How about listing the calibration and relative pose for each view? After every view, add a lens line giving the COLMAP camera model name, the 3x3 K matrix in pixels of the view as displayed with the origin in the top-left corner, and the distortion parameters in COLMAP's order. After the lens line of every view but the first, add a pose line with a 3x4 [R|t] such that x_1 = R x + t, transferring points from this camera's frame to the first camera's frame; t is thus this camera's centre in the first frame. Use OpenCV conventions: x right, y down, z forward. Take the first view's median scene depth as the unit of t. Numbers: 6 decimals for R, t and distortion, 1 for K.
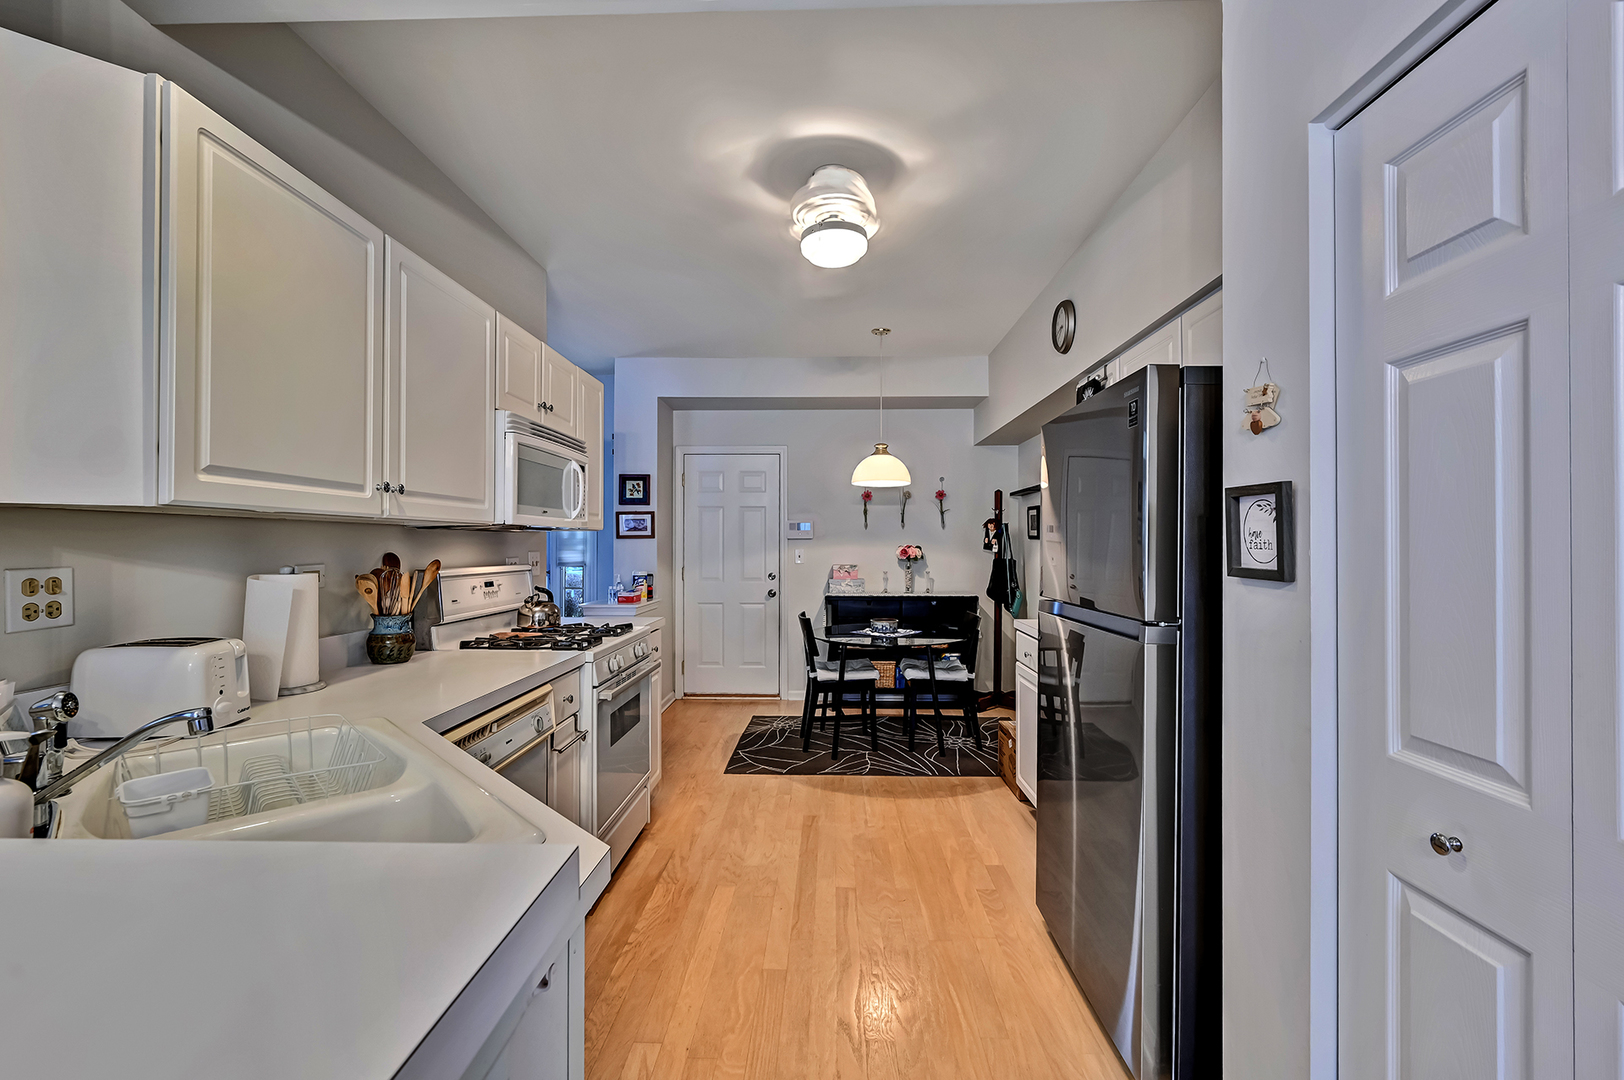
lens RADIAL K [[688.8, 0, 812.0], [0, 688.8, 540.0], [0, 0, 1]] dist [0.000125, 0.000008]
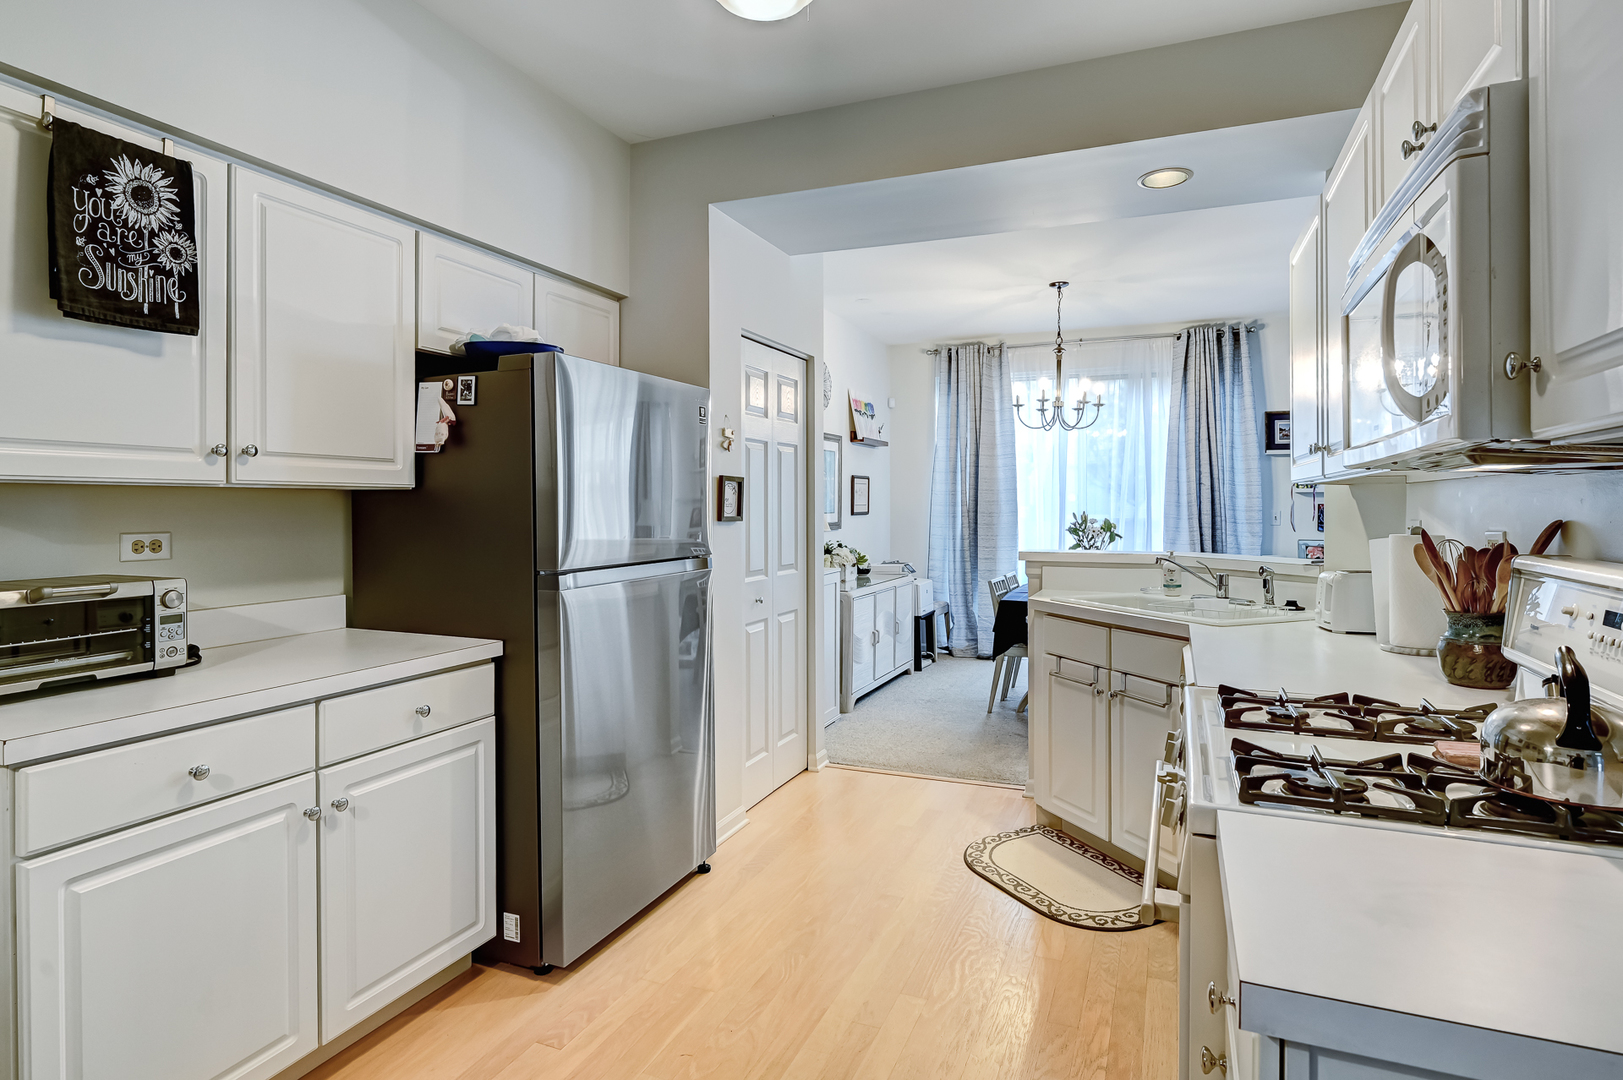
lens RADIAL K [[868.5, 0, 811.5], [0, 868.5, 540.0], [0, 0, 1]] dist [-0.000422, -0.000093]
pose [[-0.934584, -0.016001, 0.355383, -0.304389], [-0.004682, 0.999455, 0.032686, 0.014899], [-0.355712, 0.028884, -0.934149, 1.987483]]
